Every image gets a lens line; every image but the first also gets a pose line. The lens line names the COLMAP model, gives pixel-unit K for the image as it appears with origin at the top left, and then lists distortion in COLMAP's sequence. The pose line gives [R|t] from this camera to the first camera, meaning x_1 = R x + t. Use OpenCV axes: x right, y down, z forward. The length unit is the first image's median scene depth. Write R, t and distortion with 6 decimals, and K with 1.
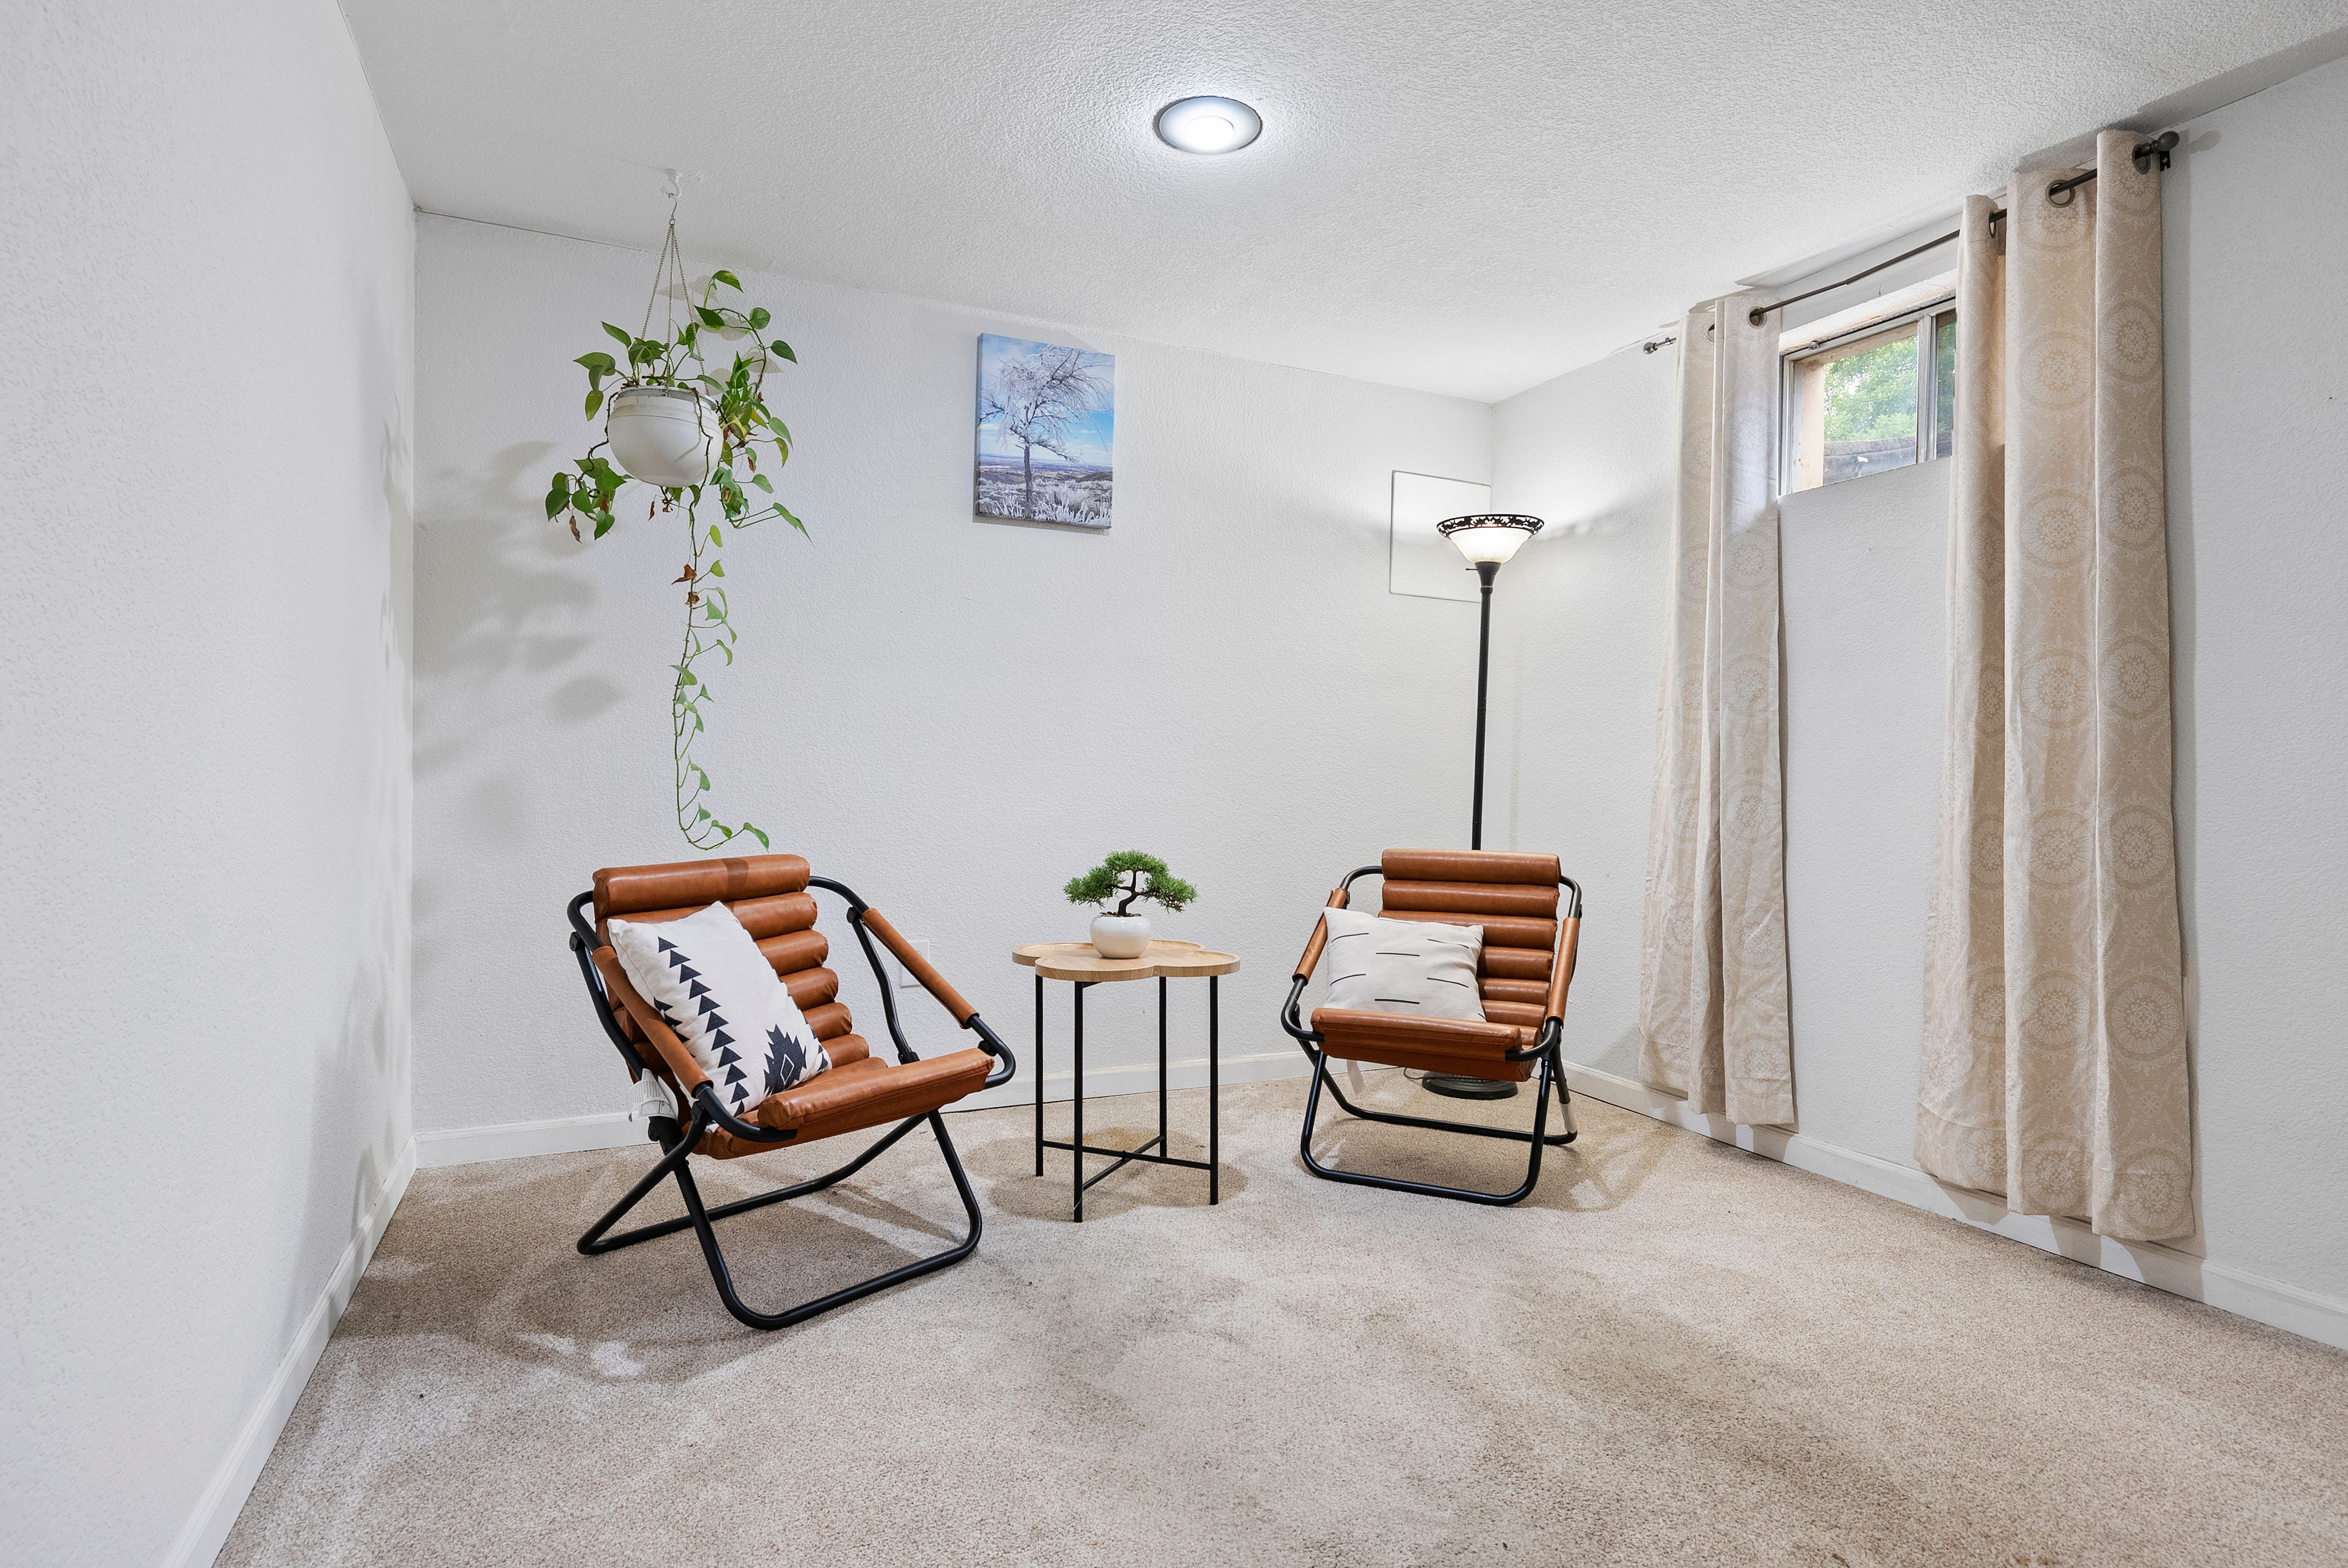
lens RADIAL K [[1197.0, 0, 1158.2], [0, 1197.0, 764.5], [0, 0, 1]] dist [0.003483, -0.001646]
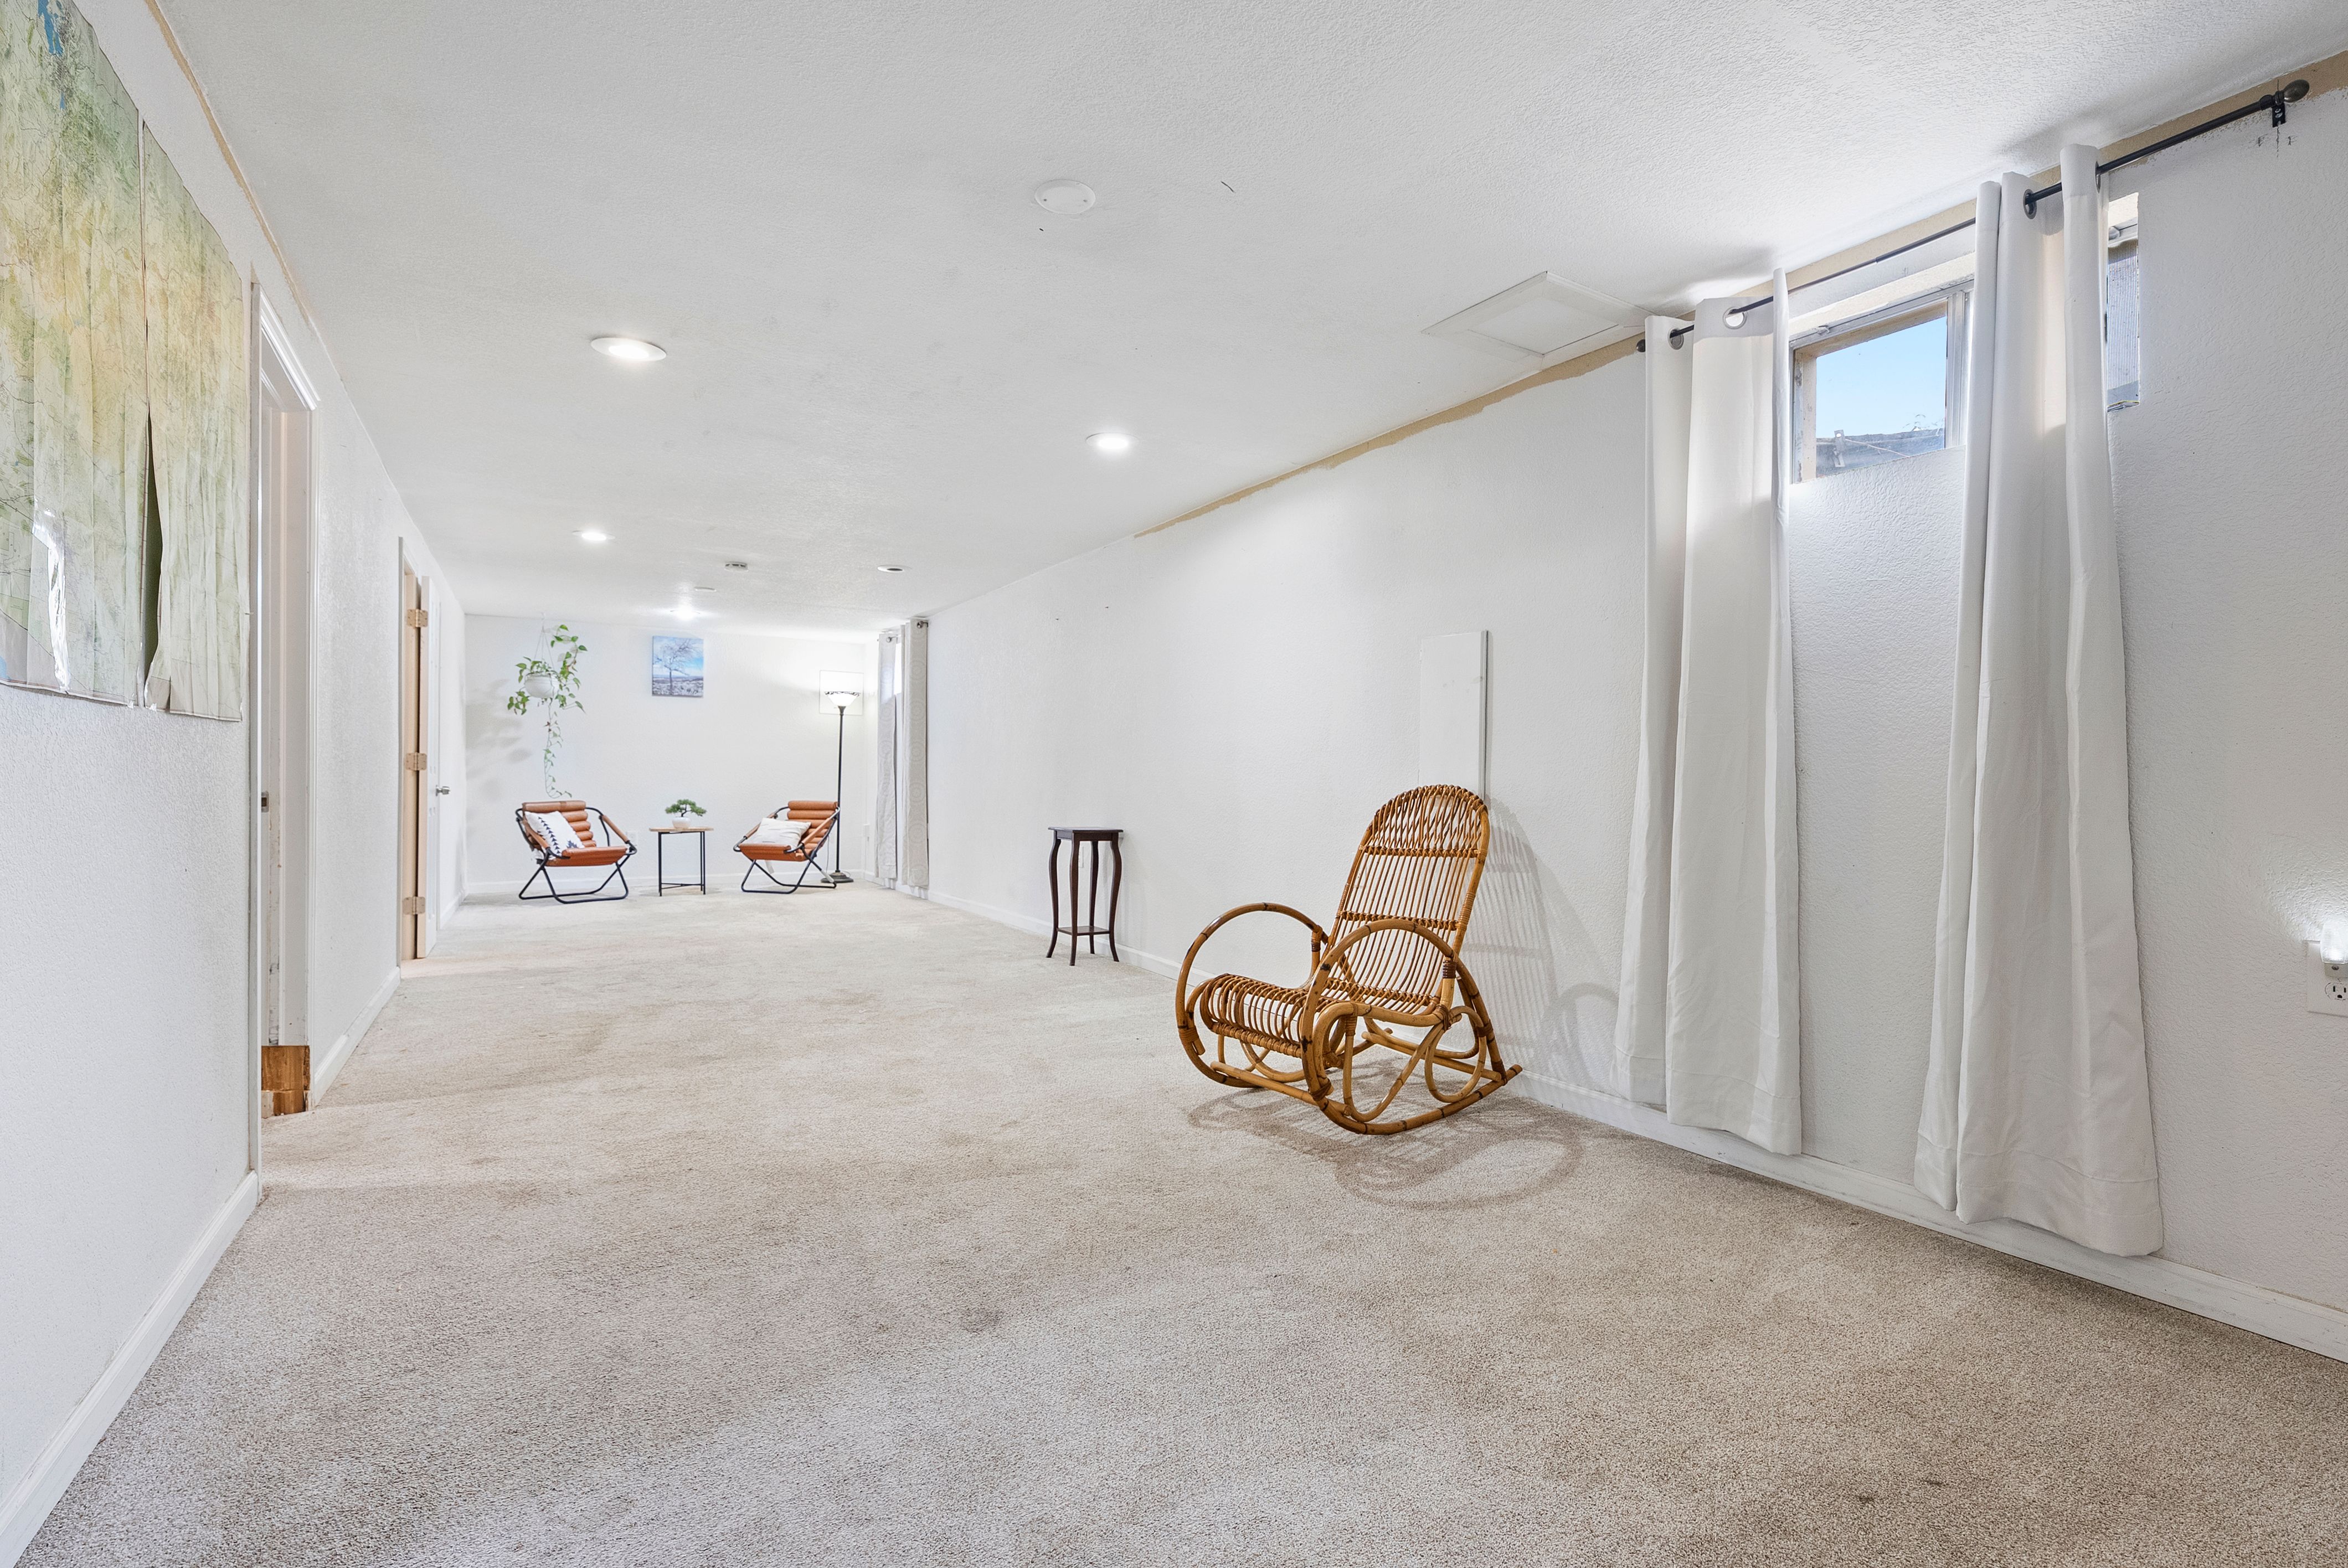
lens RADIAL K [[1059.4, 0, 1181.8], [0, 1059.4, 780.6], [0, 0, 1]] dist [0.001025, 0.000158]
pose [[0.994009, -0.008494, 0.108964, 1.087241], [0.007454, 0.999923, 0.009945, -0.001518], [-0.109040, -0.009073, 0.993996, -2.247927]]
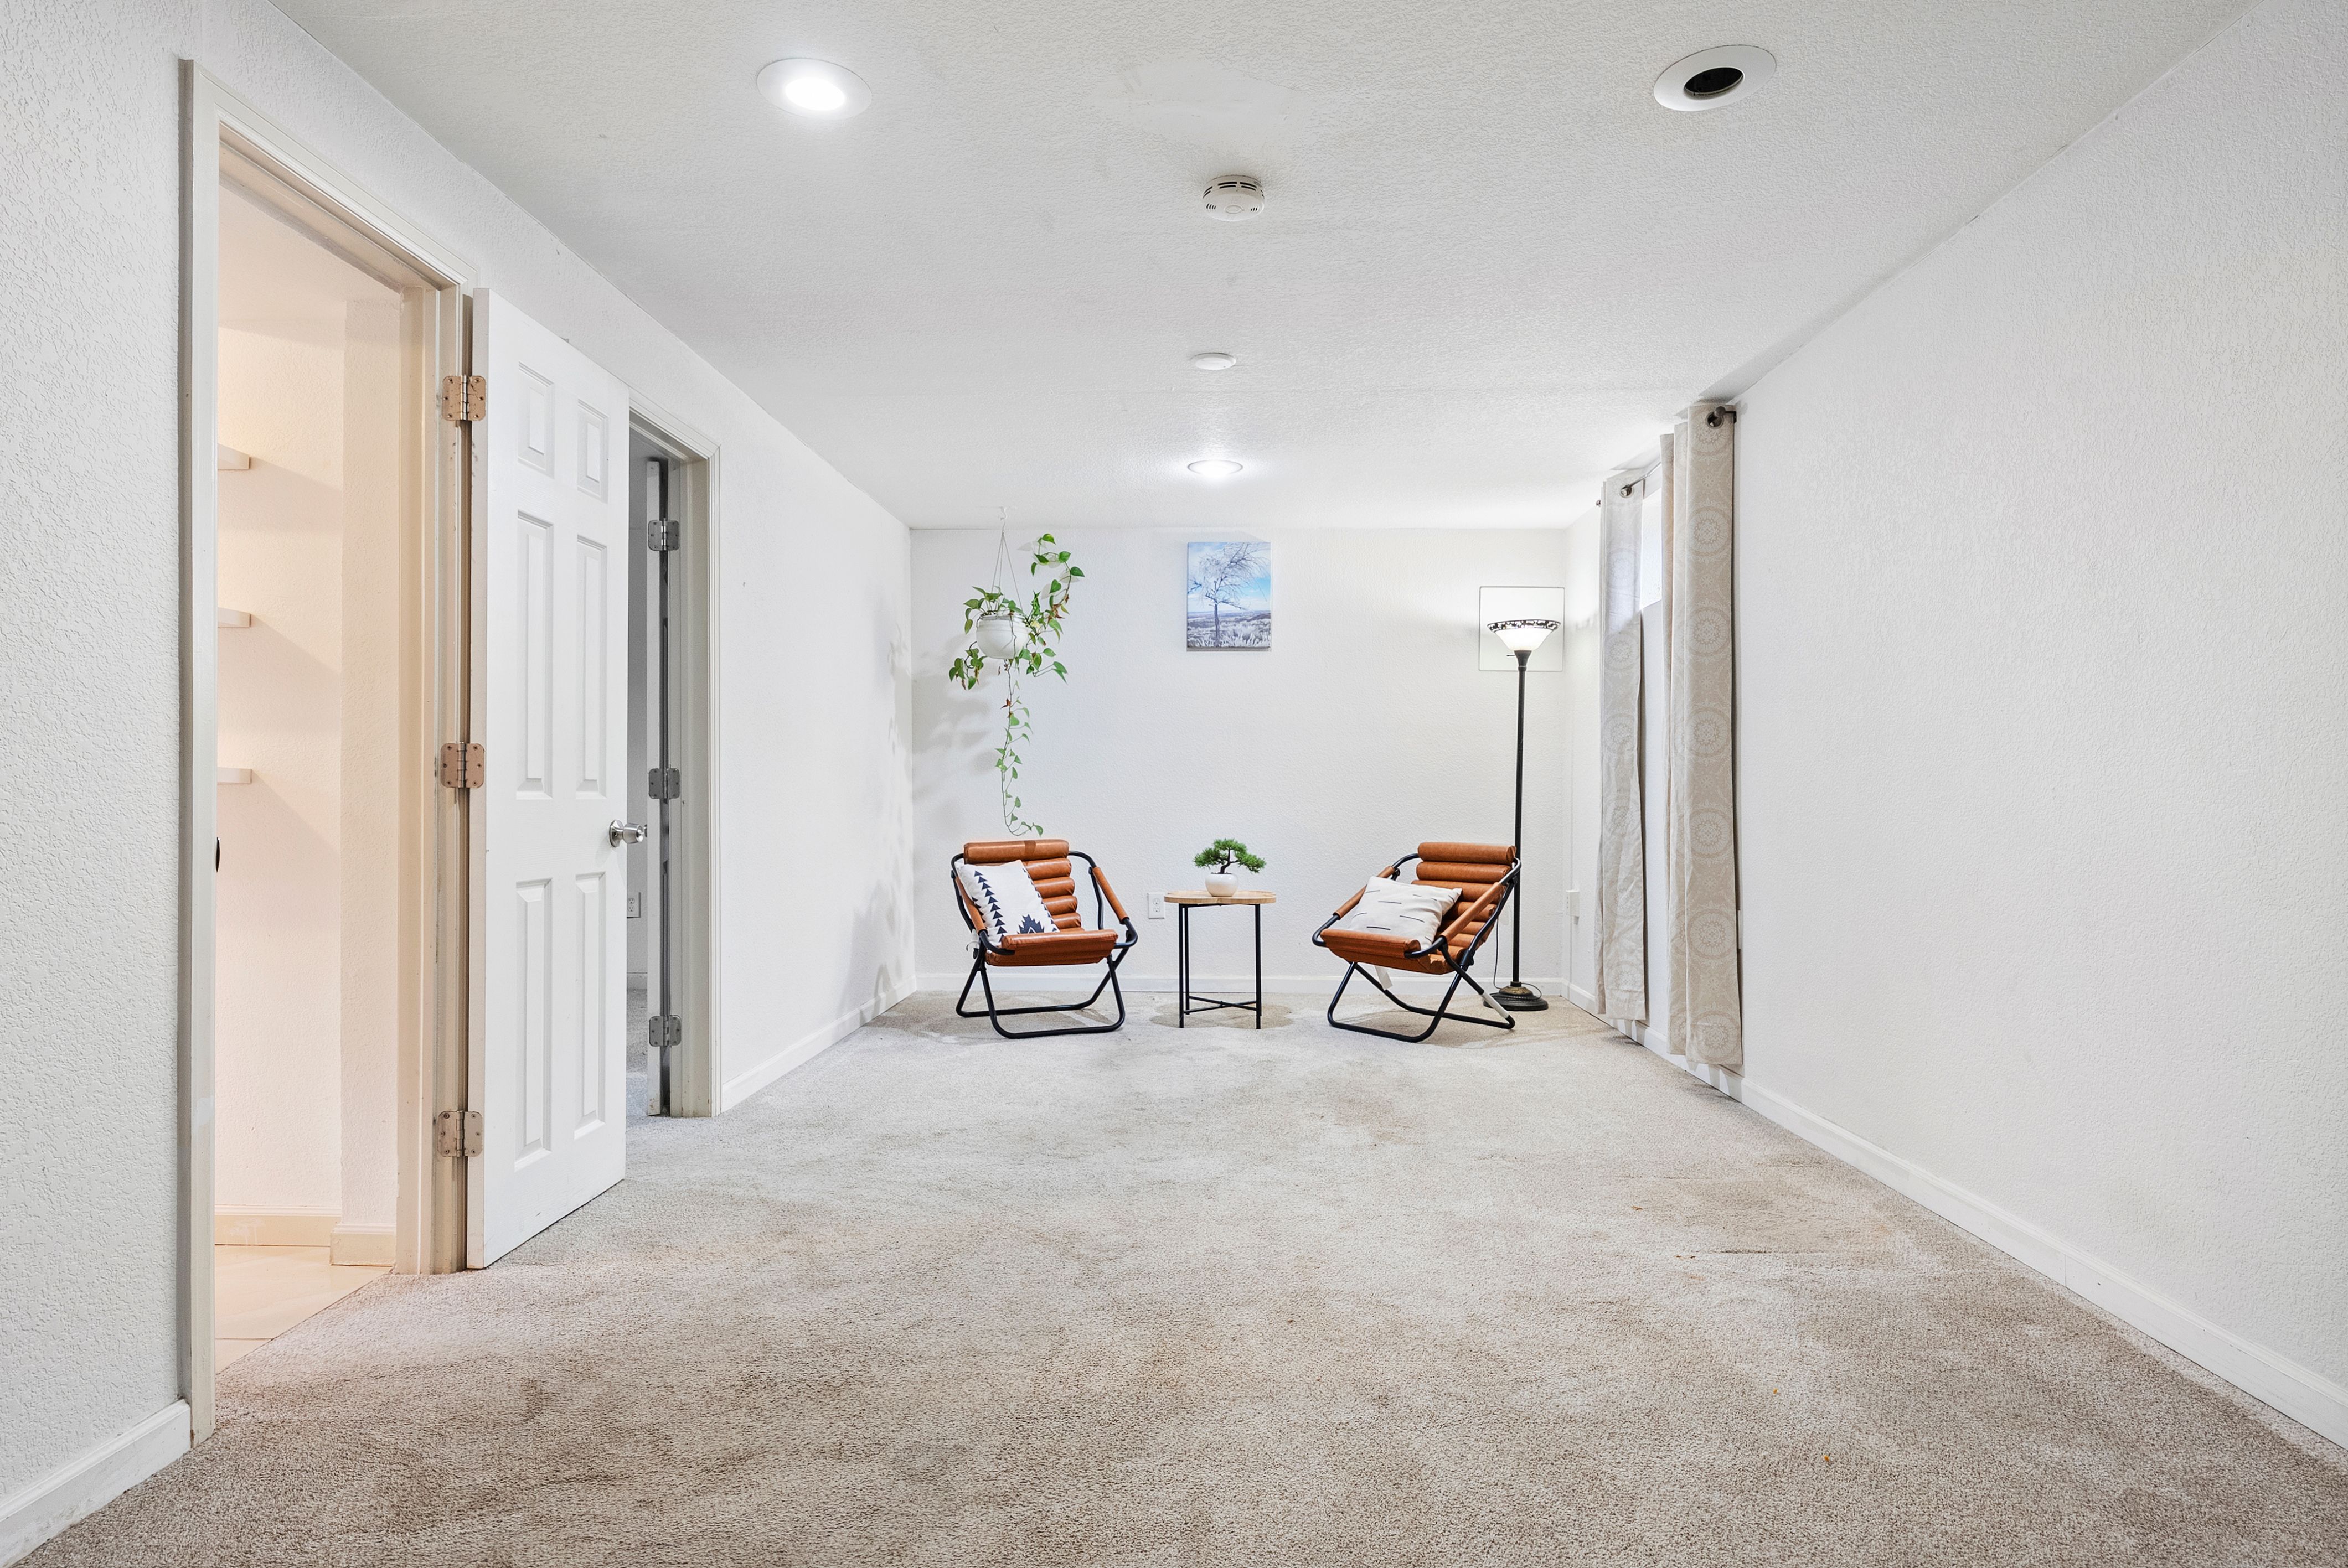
lens RADIAL K [[1246.7, 0, 1192.4], [0, 1246.7, 794.4], [0, 0, 1]] dist [0.004495, -0.001103]
pose [[0.898111, -0.013224, -0.439570, 0.765277], [0.014985, 0.999888, 0.000537, 0.002524], [0.439513, -0.007069, 0.898208, -0.729938]]
